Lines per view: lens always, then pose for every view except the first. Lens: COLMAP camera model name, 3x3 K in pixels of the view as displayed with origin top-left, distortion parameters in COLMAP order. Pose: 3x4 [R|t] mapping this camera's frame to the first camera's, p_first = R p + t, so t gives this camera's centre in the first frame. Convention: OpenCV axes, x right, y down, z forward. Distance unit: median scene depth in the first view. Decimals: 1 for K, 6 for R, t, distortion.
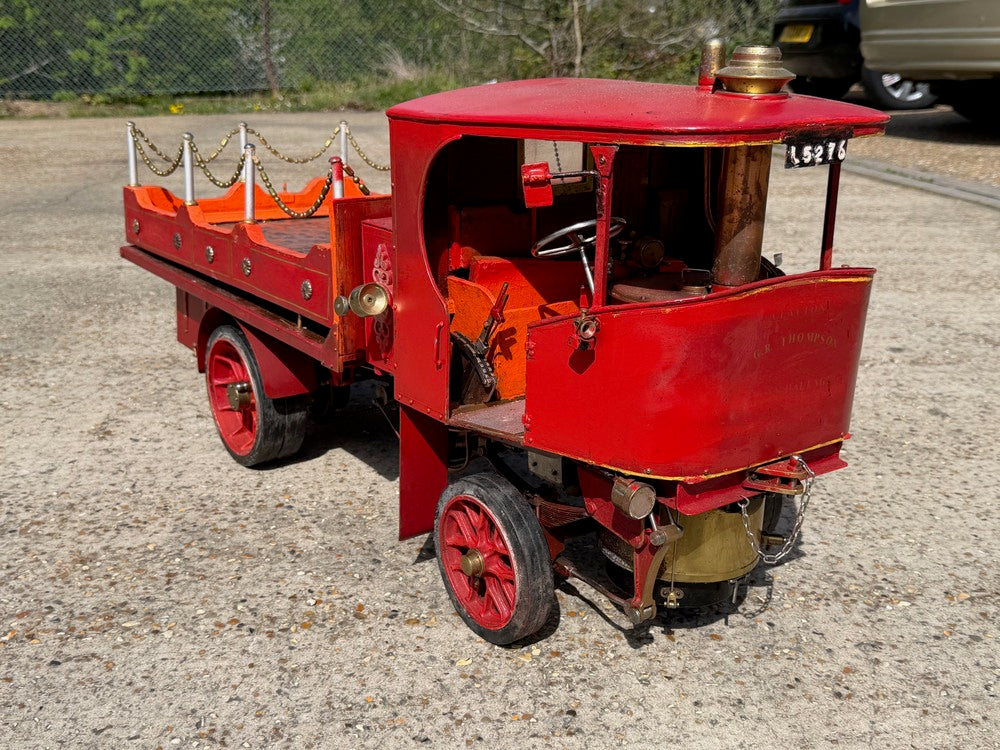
lens RADIAL K [[1028.1, 0, 500.0], [0, 1028.1, 375.0], [0, 0, 1]] dist [0.155169, -0.382965]
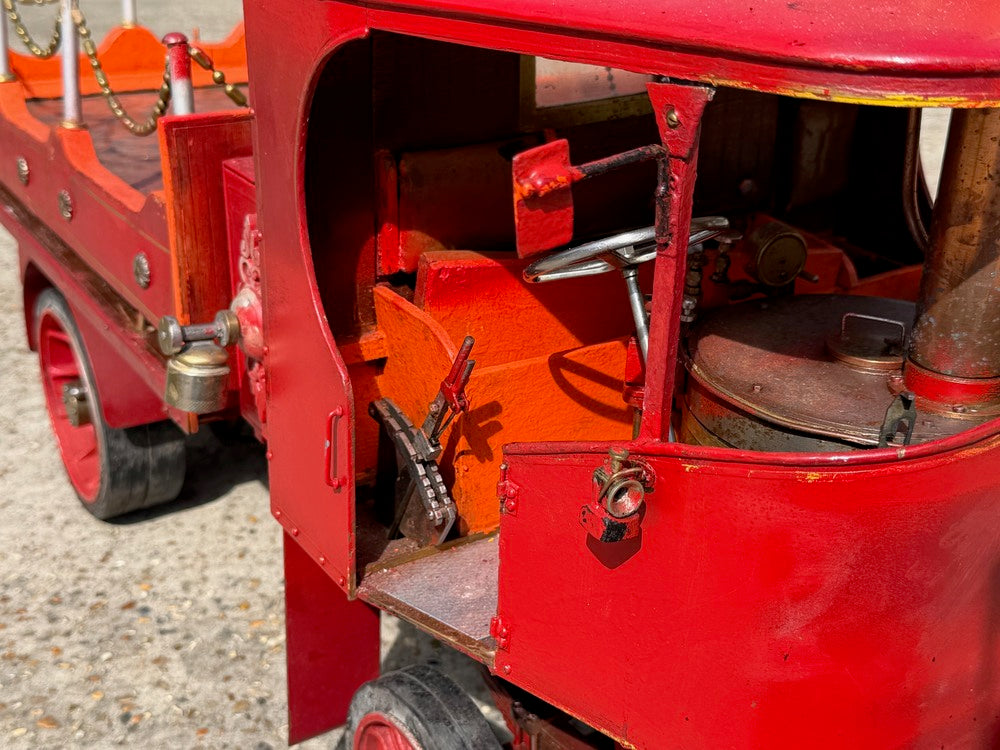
lens RADIAL K [[1289.6, 0, 500.0], [0, 1289.6, 375.0], [0, 0, 1]] dist [0.074009, -0.039920]
pose [[0.997719, 0.038484, -0.055463, 0.046513], [-0.032044, 0.993116, 0.112664, -0.121151], [0.059417, -0.110630, 0.992084, 0.351165]]
